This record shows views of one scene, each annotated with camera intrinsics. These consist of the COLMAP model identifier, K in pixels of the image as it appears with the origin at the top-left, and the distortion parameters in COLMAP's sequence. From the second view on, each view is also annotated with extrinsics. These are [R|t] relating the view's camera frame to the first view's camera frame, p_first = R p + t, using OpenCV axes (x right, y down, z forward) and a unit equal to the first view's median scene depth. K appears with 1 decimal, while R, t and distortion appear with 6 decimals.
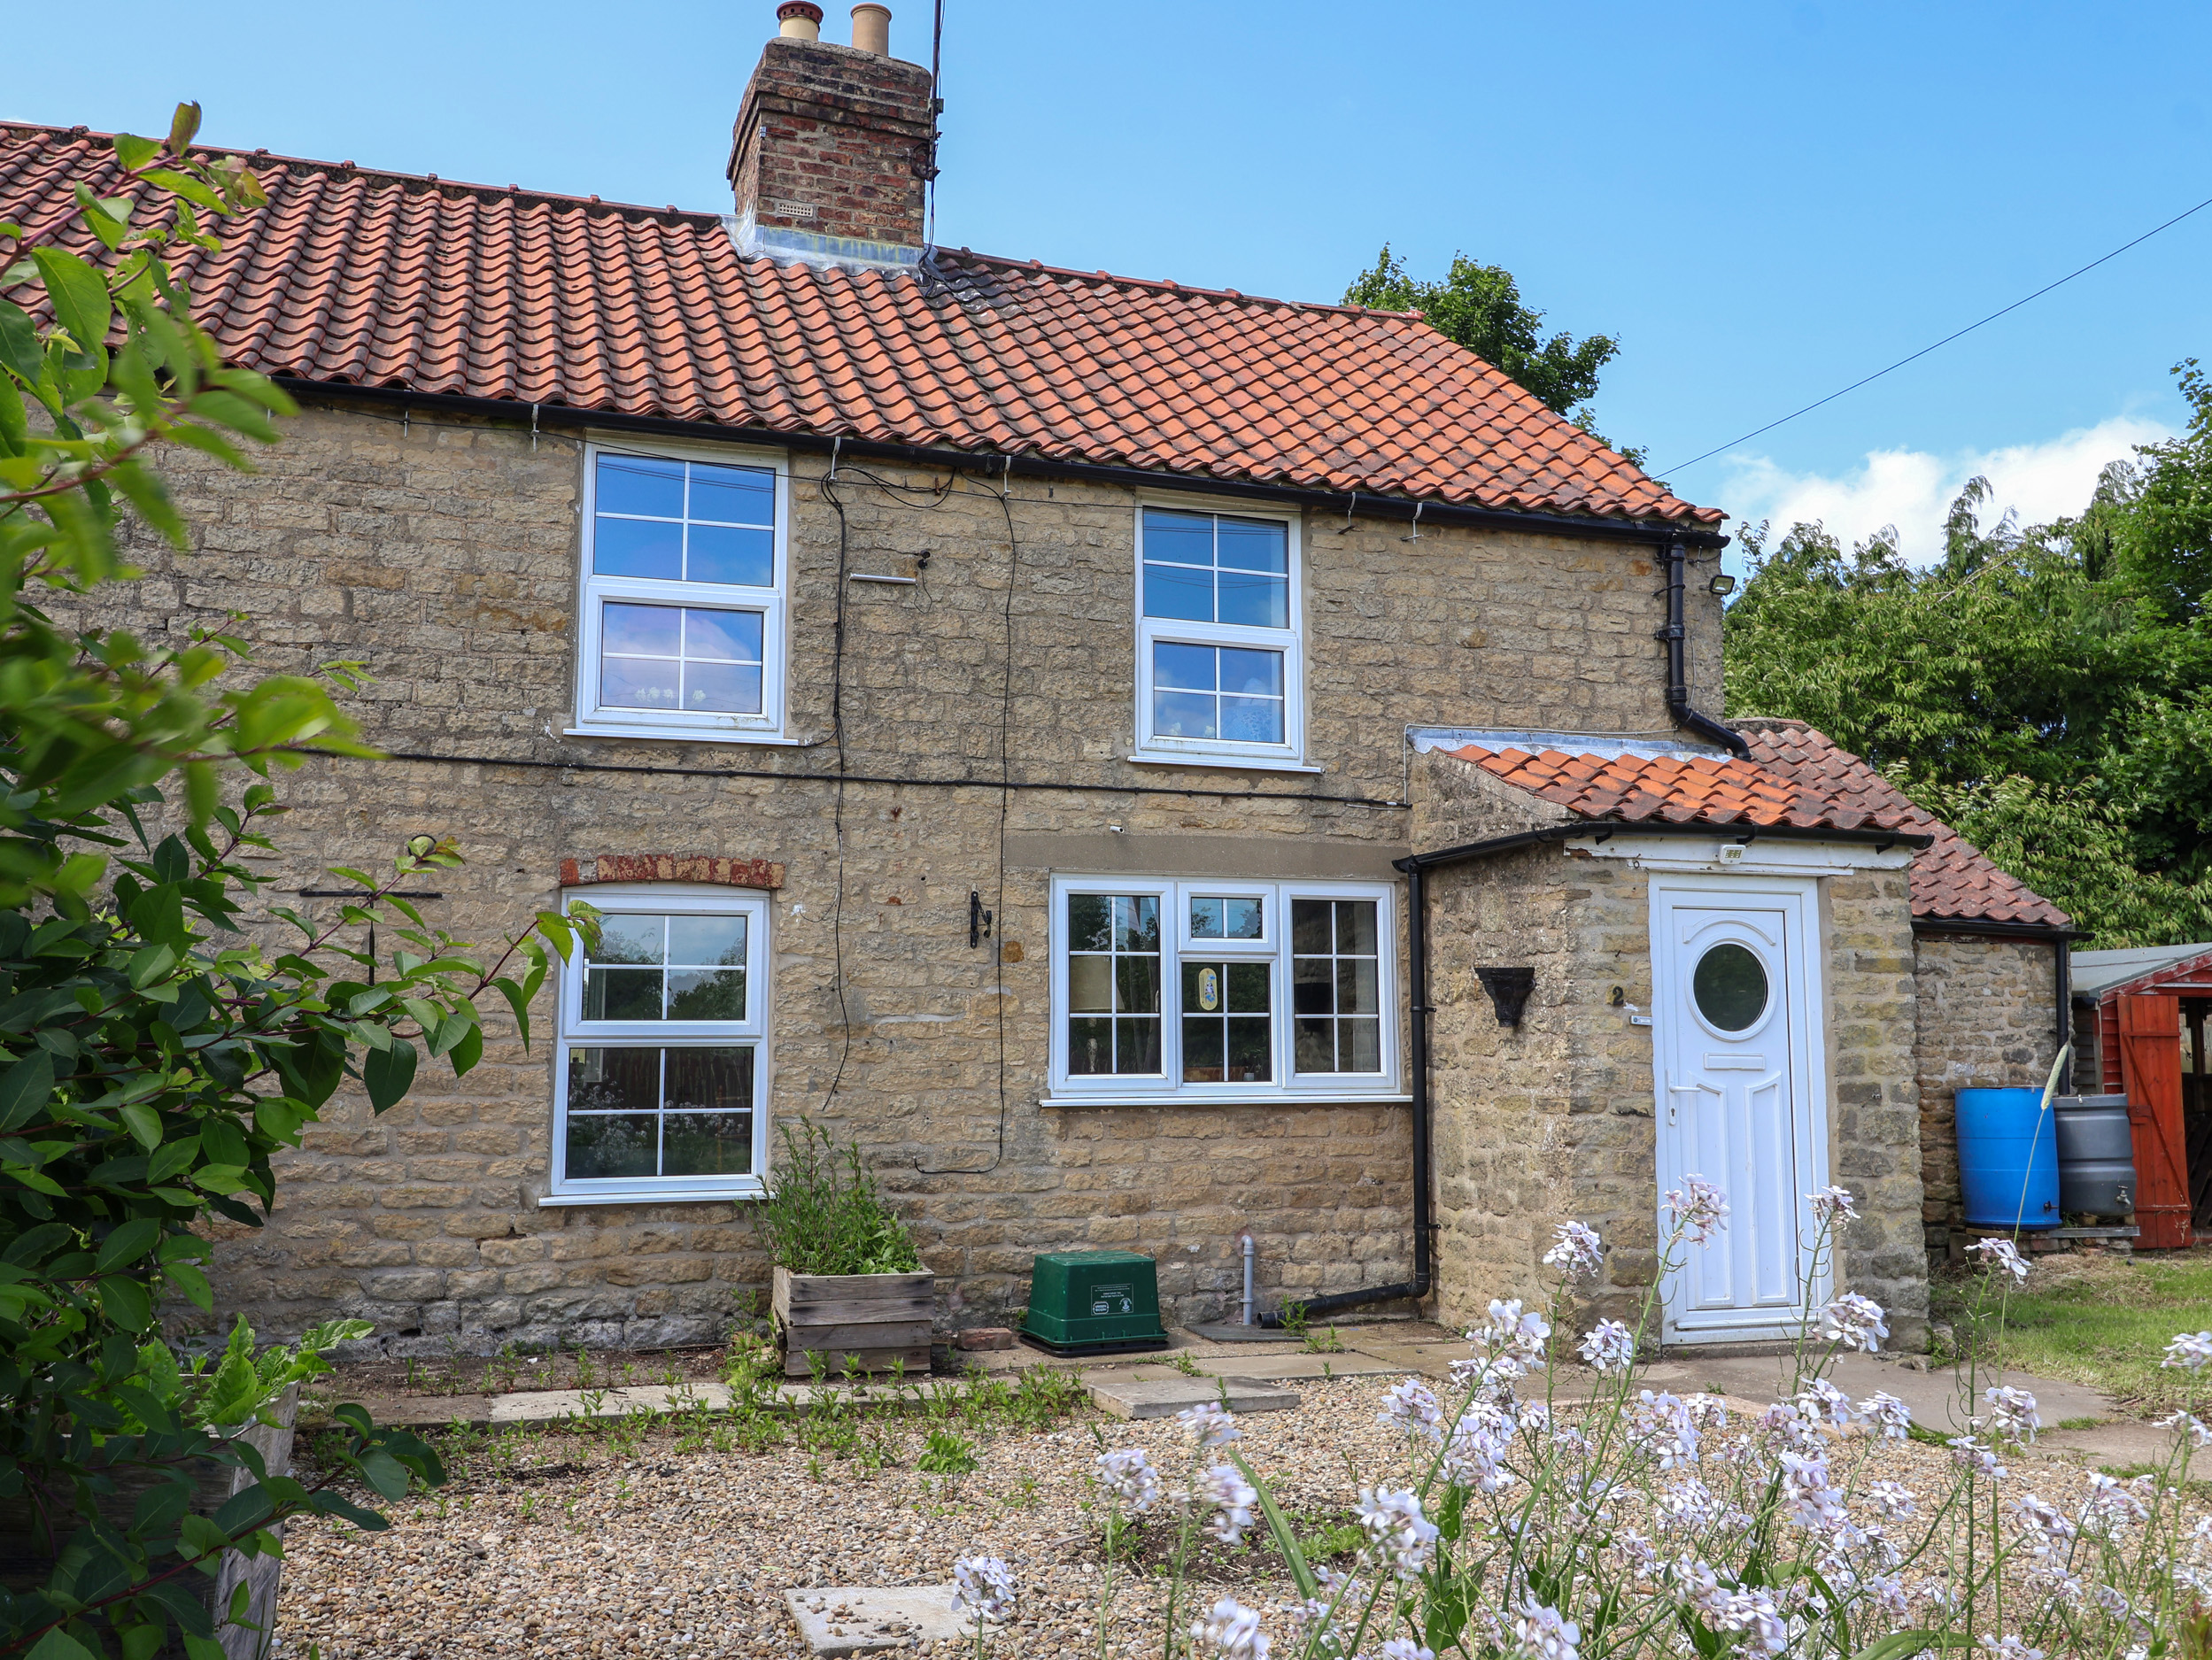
lens RADIAL K [[1802.4, 0, 1106.0], [0, 1802.4, 830.0], [0, 0, 1]] dist [0.013248, -0.002038]
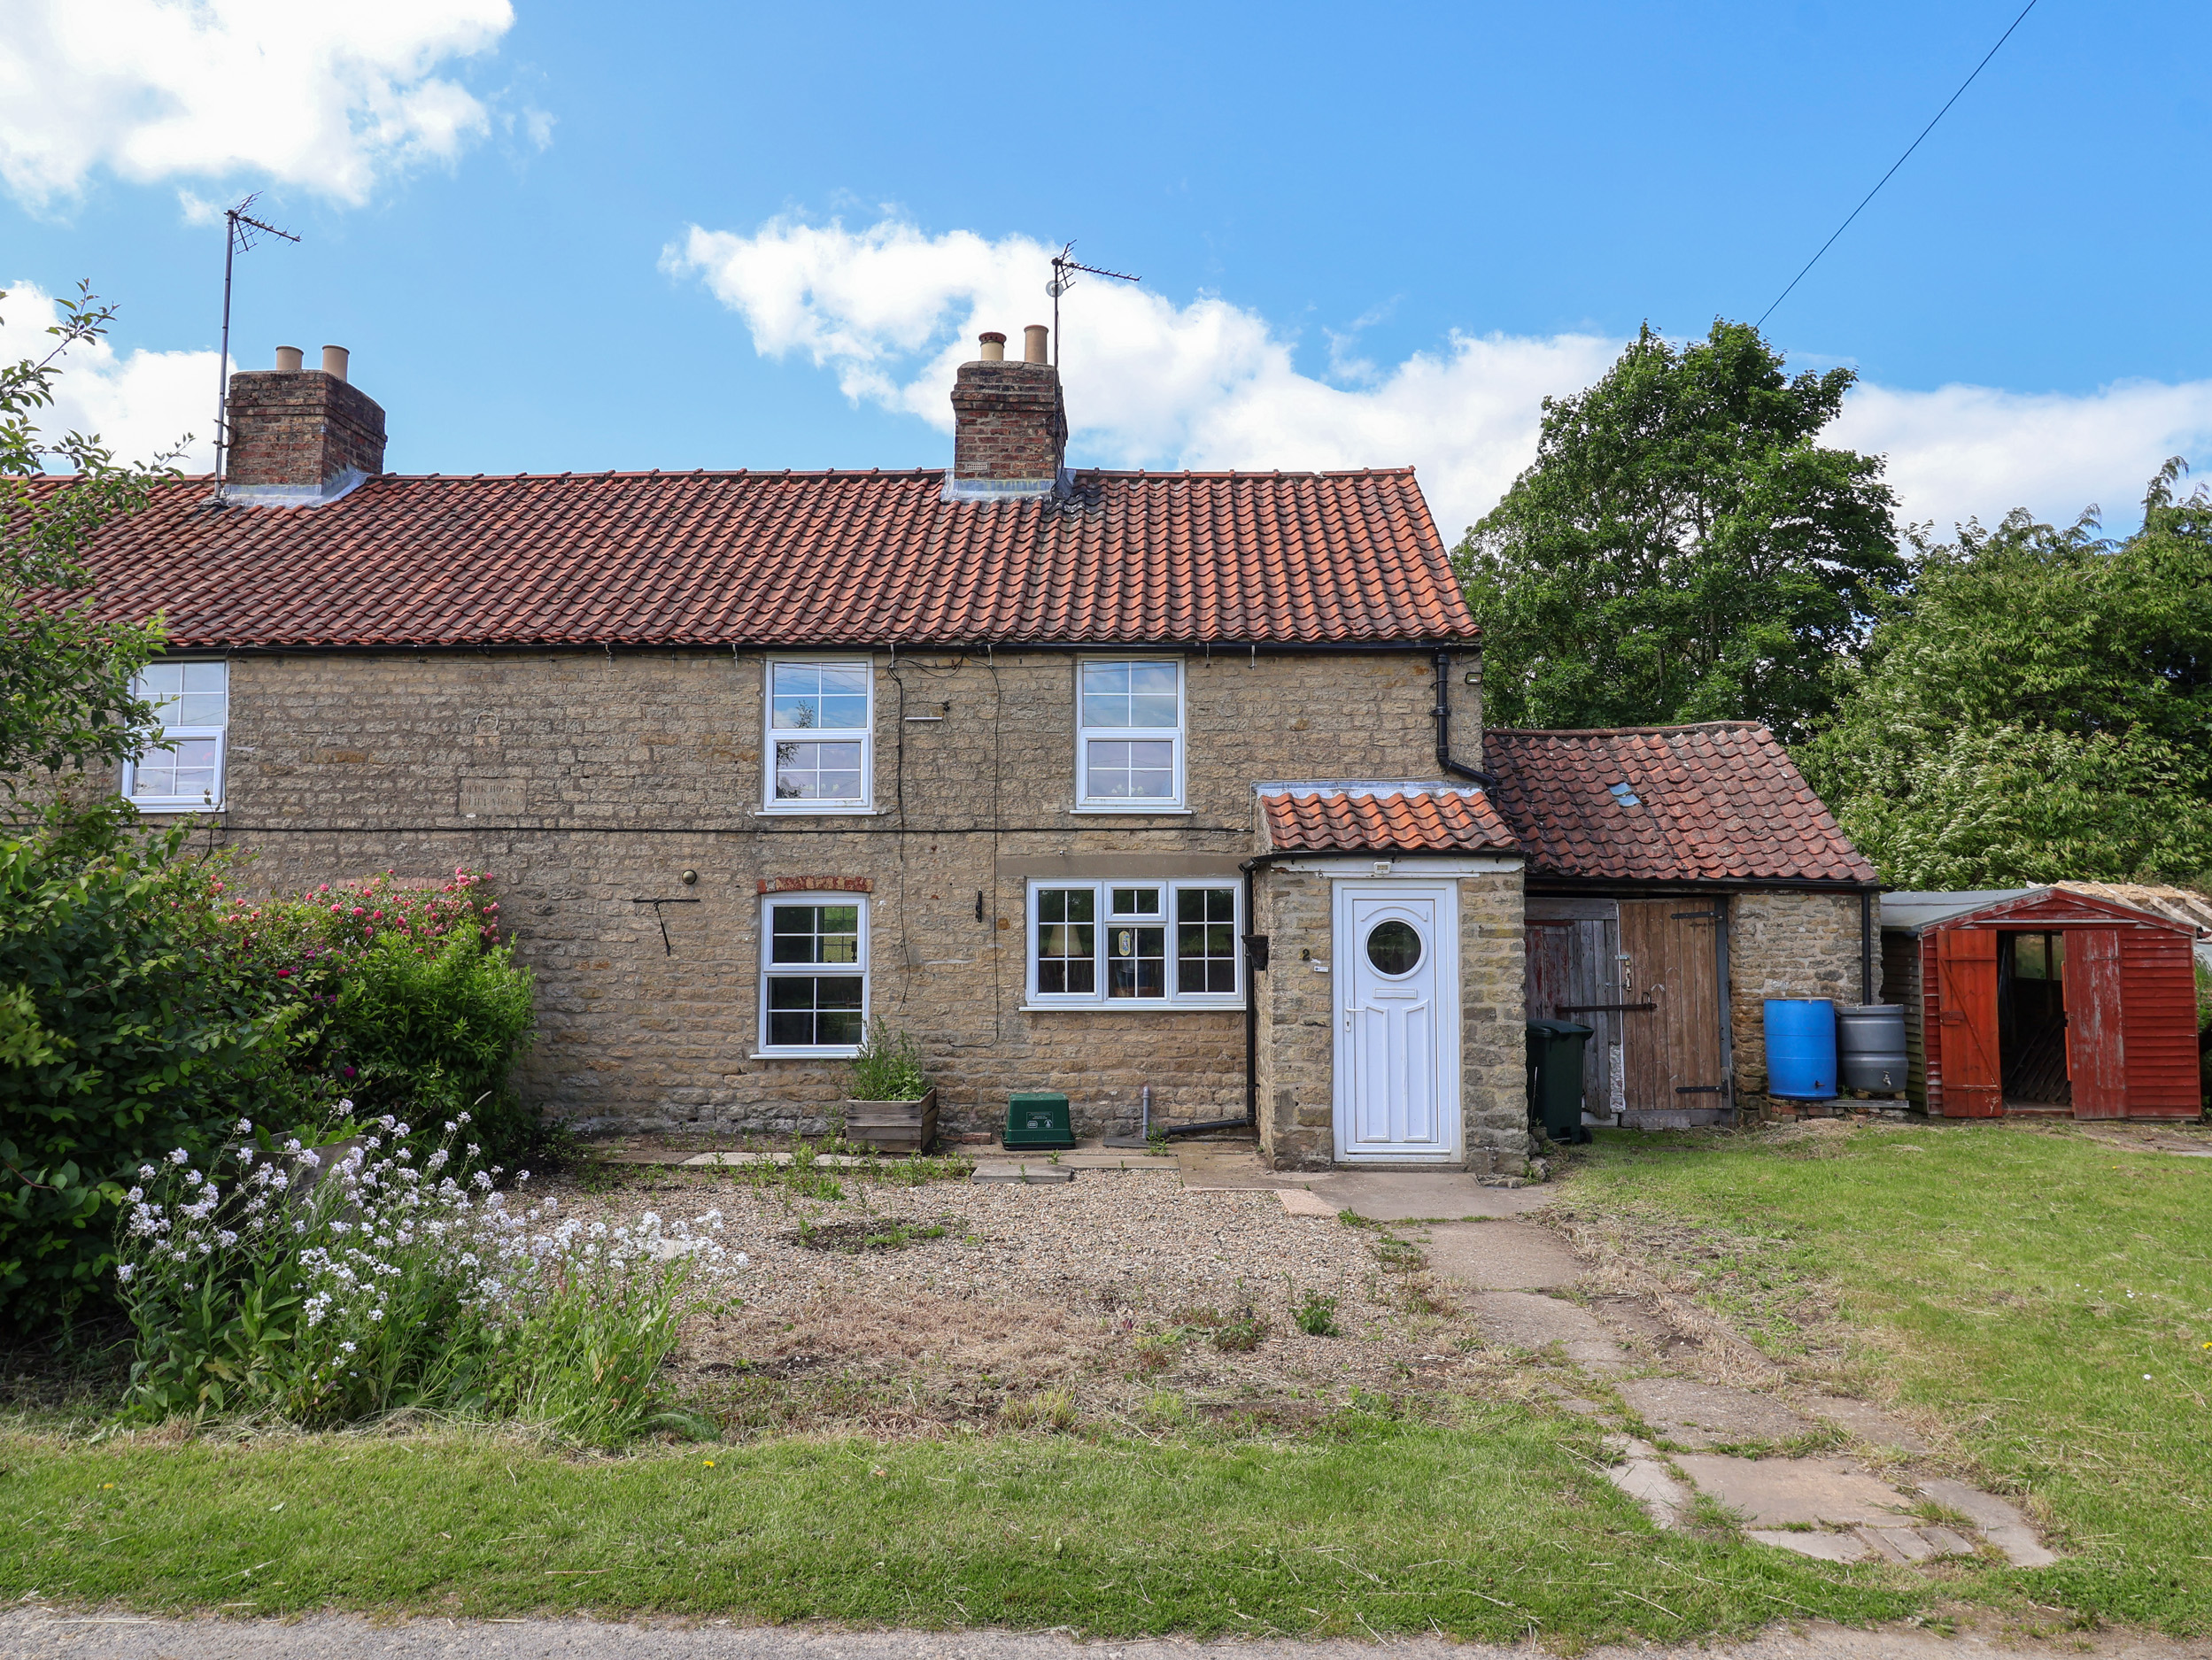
lens RADIAL K [[1310.0, 0, 1106.0], [0, 1310.0, 830.0], [0, 0, 1]] dist [0.005462, 0.000839]
pose [[0.948957, -0.023249, -0.314548, 0.456723], [0.037570, 0.998511, 0.039541, -0.072916], [0.313160, -0.049340, 0.948418, -0.191453]]
